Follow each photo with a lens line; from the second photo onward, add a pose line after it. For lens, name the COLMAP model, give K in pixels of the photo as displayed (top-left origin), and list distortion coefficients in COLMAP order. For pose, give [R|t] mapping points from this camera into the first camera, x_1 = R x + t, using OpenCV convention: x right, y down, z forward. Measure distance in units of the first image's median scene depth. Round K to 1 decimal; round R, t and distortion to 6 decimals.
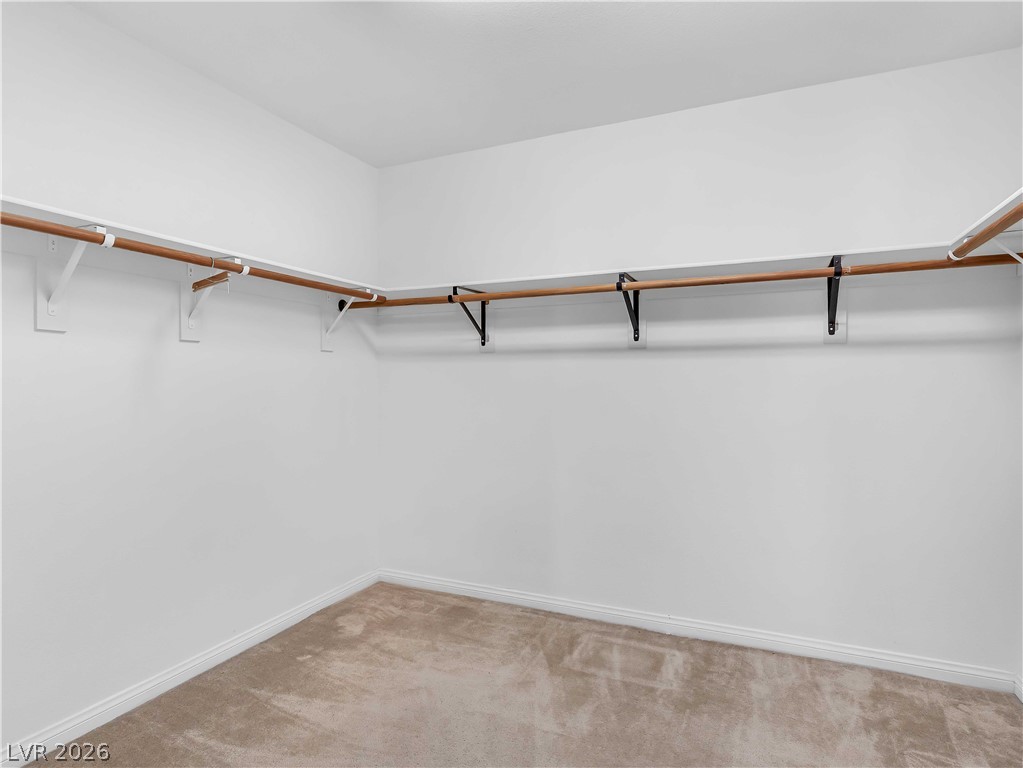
lens RADIAL K [[541.0, 0, 512.8], [0, 541.0, 386.1], [0, 0, 1]] dist [-0.008062, 0.001278]
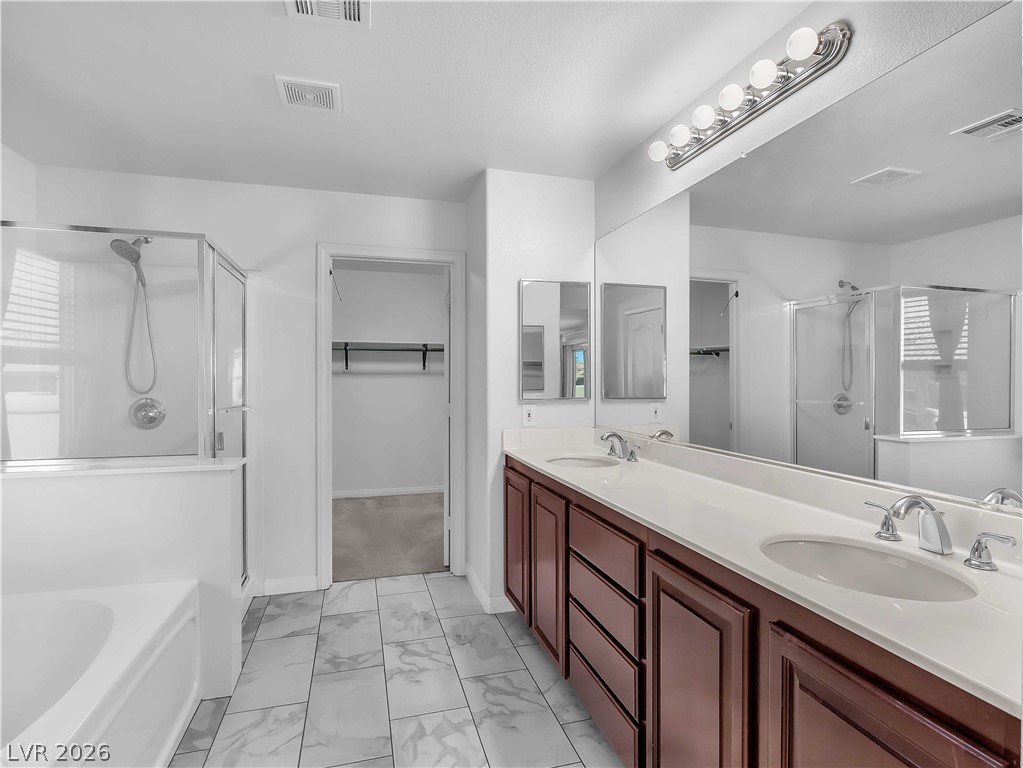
lens RADIAL K [[528.1, 0, 514.7], [0, 528.1, 382.0], [0, 0, 1]] dist [-0.002354, -0.001732]
pose [[0.757583, -0.005487, 0.652716, -0.832550], [0.000558, 0.999970, 0.007759, -0.061685], [-0.652739, -0.005514, 0.757563, -1.367740]]
